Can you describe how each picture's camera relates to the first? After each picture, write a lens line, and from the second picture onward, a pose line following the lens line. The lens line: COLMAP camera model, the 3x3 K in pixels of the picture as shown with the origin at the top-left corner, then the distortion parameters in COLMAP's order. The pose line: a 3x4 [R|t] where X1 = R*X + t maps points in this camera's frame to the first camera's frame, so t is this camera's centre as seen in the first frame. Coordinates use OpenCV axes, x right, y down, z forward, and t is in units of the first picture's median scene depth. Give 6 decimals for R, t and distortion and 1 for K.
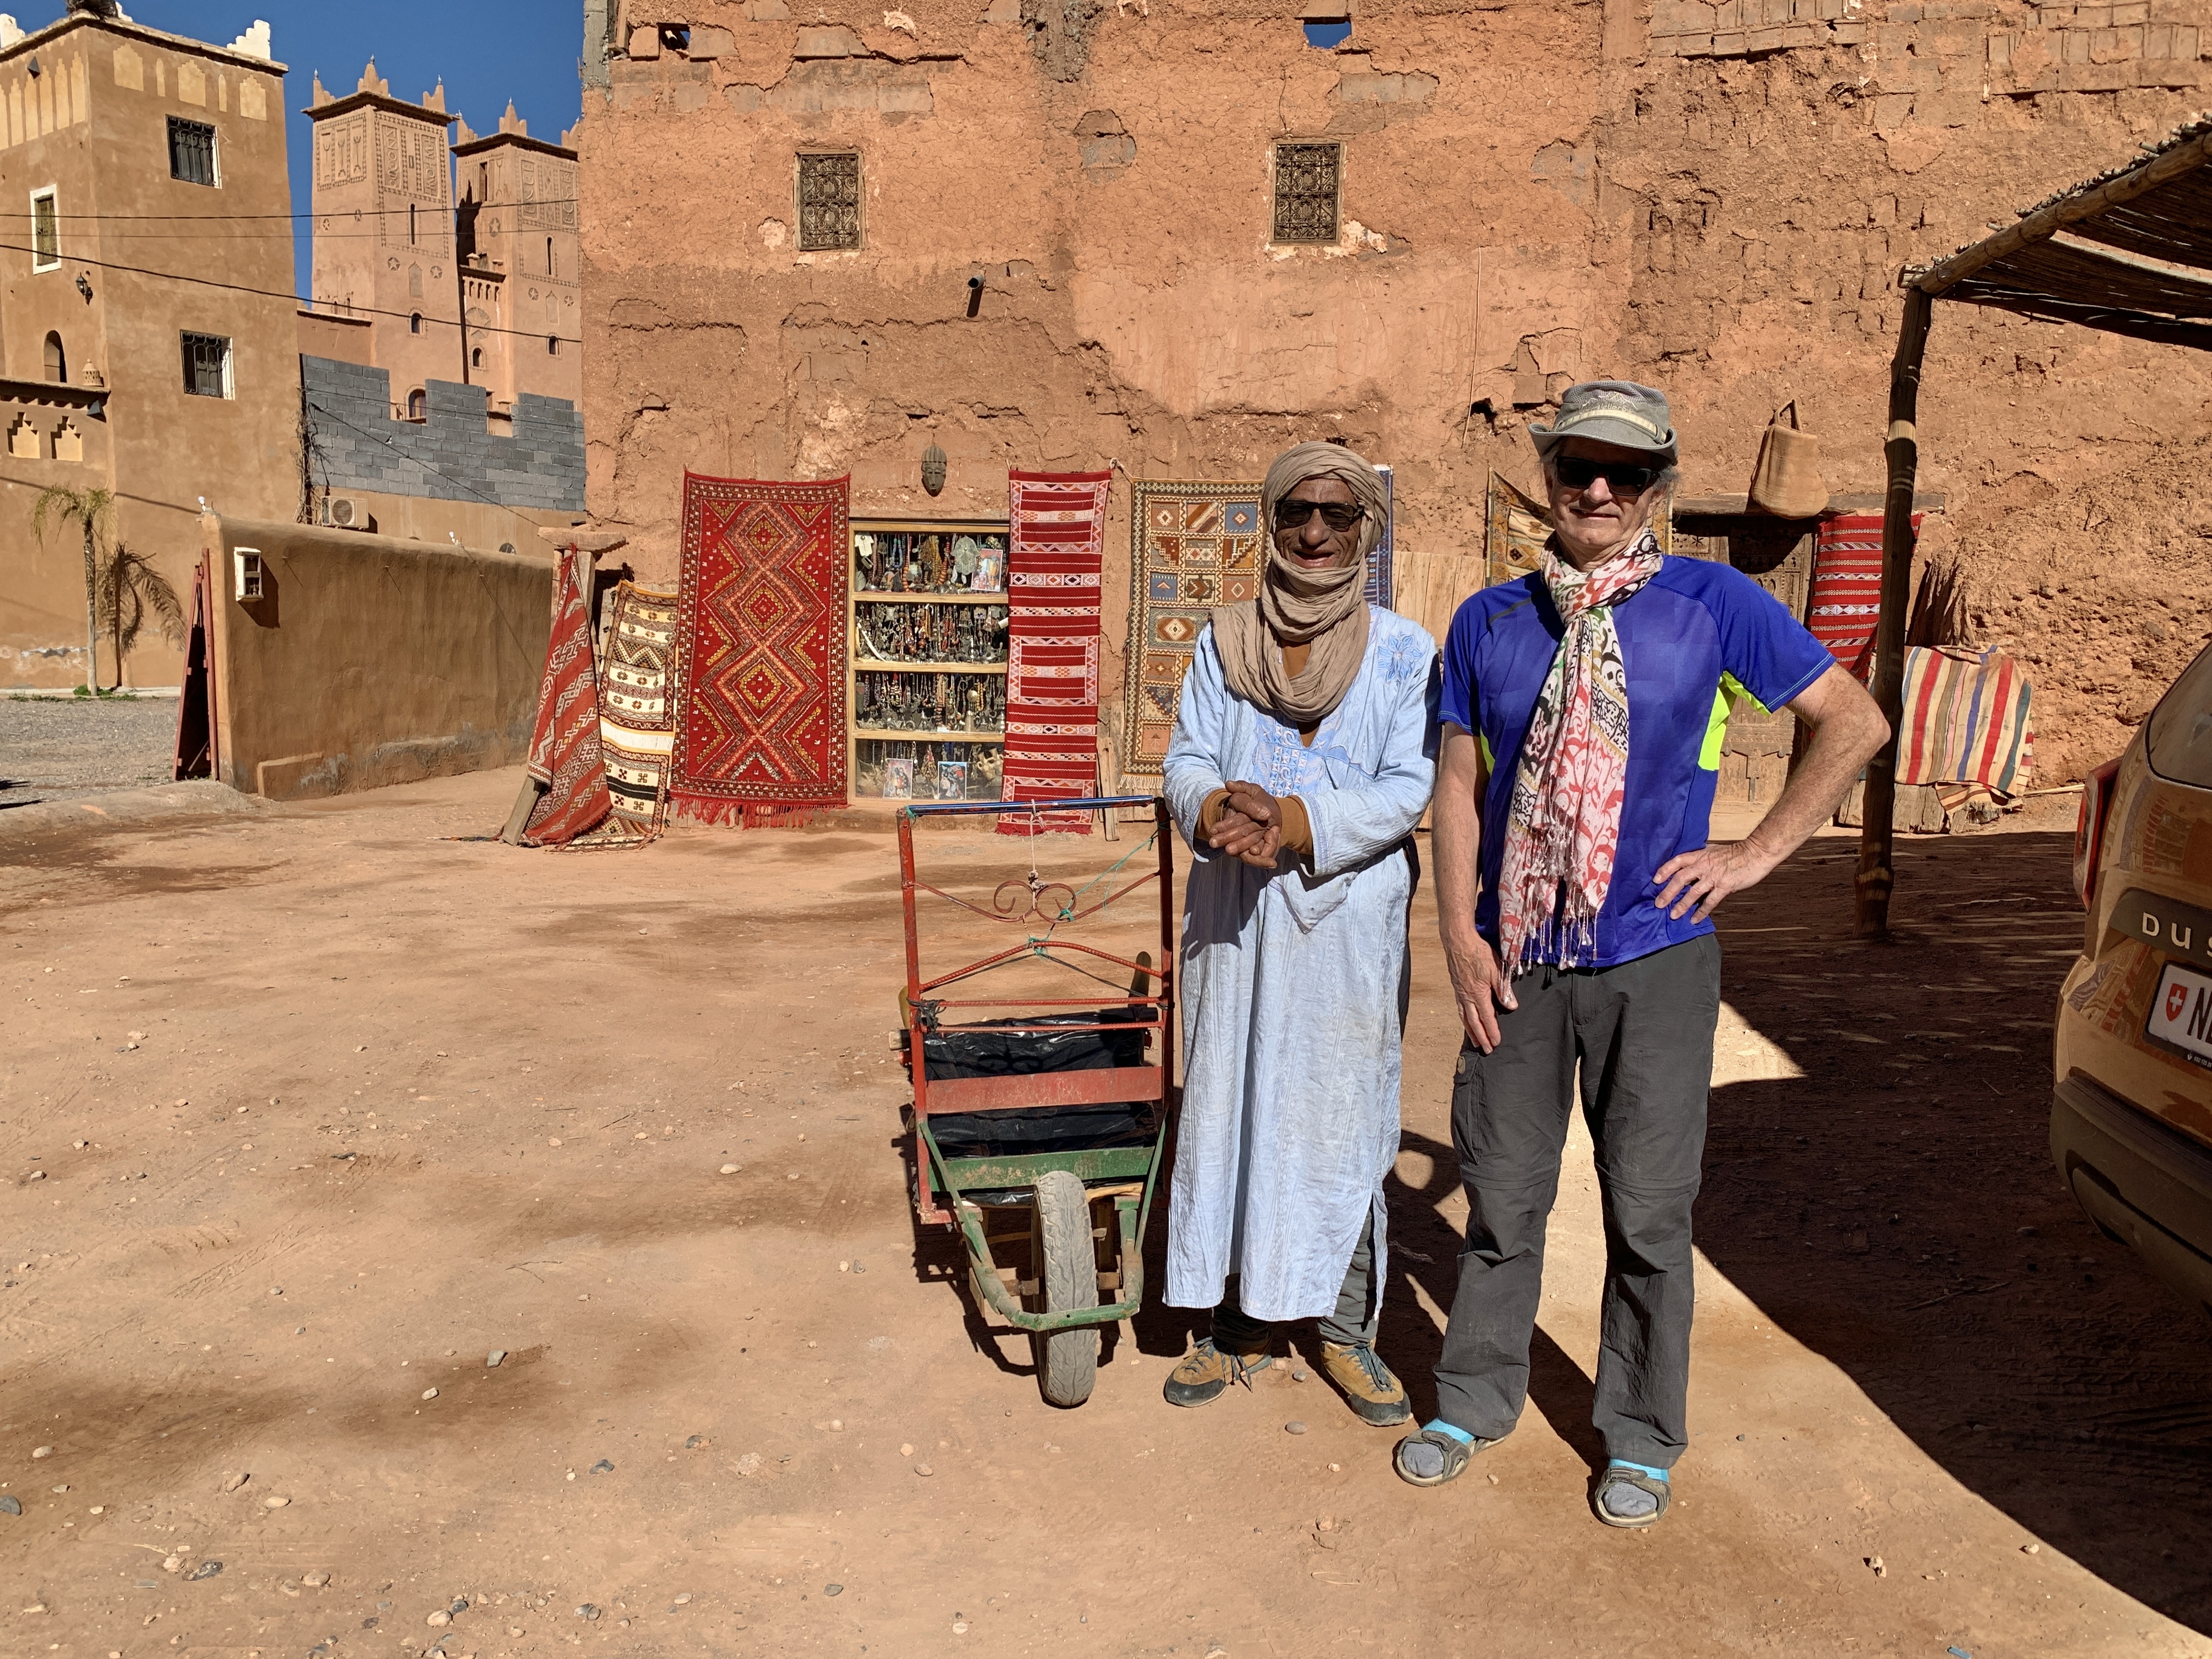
lens RADIAL K [[1808.5, 0, 1104.1], [0, 1808.5, 746.5], [0, 0, 1]] dist [0.030515, -0.039320]
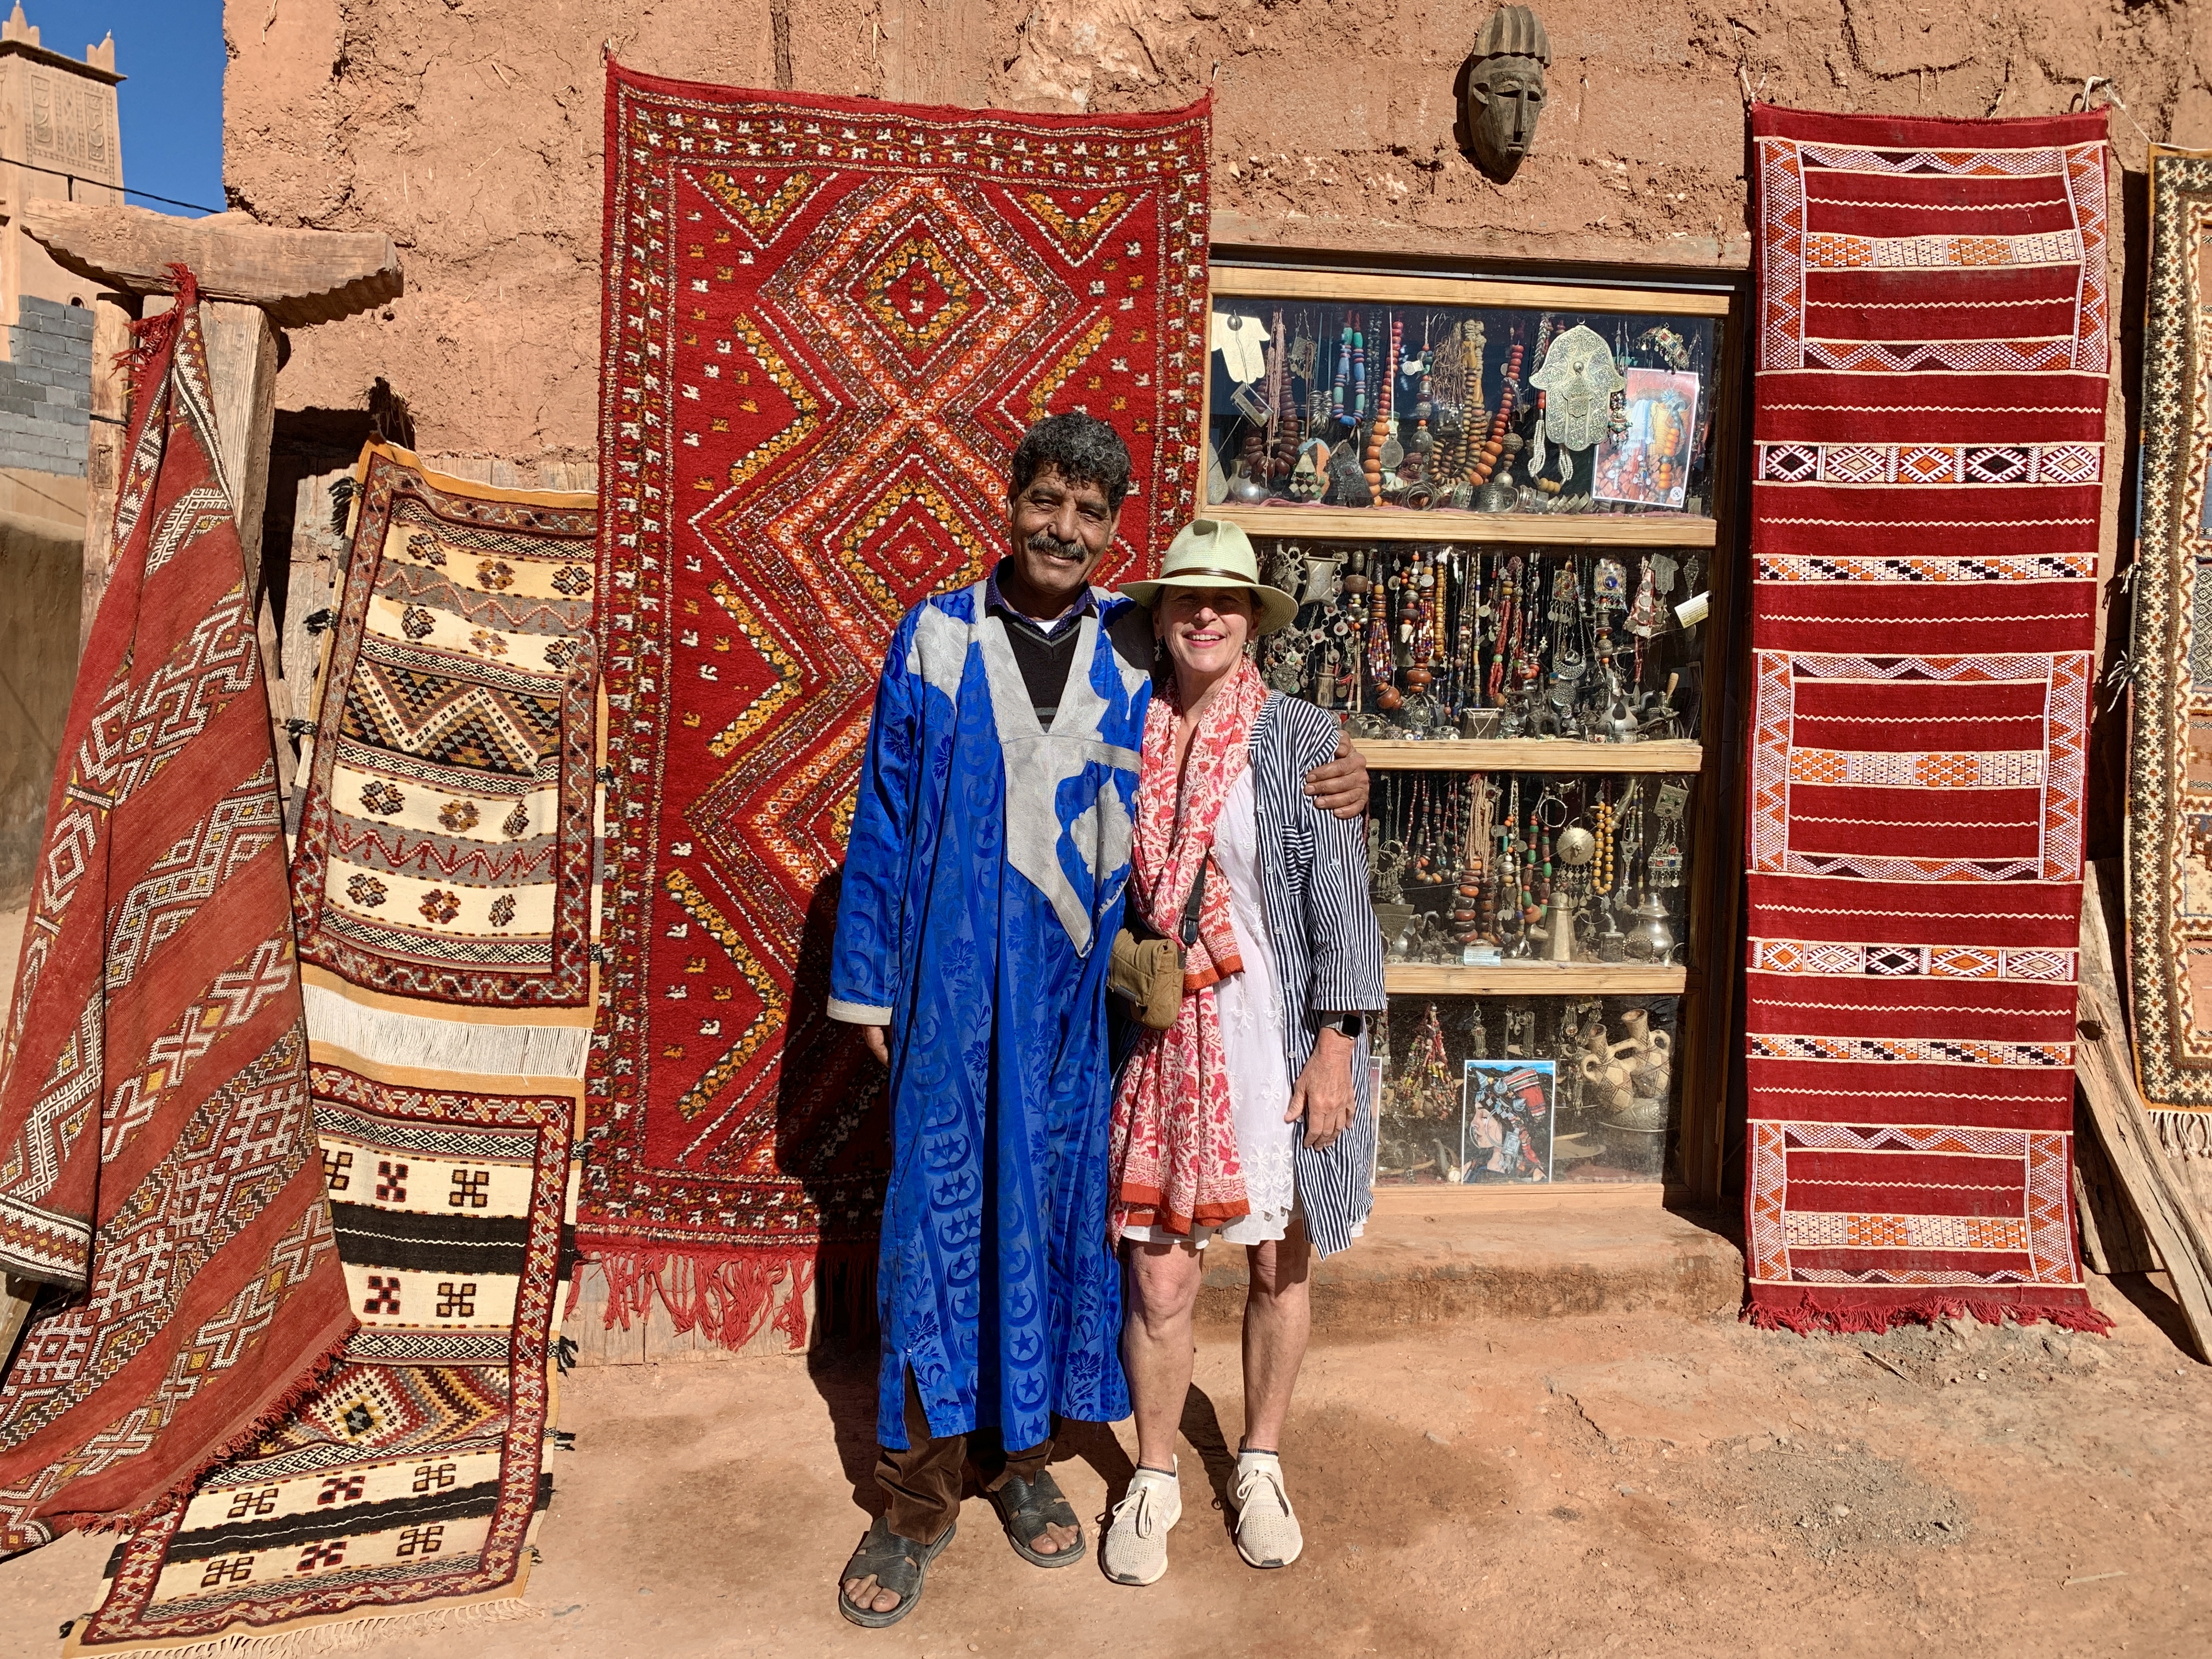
lens RADIAL K [[1808.5, 0, 1104.1], [0, 1808.5, 746.5], [0, 0, 1]] dist [0.030515, -0.039320]
pose [[0.975744, -0.007366, 0.218791, -0.221545], [0.012182, 0.999712, -0.020670, -0.039928], [-0.218576, 0.022834, 0.975553, 0.720433]]
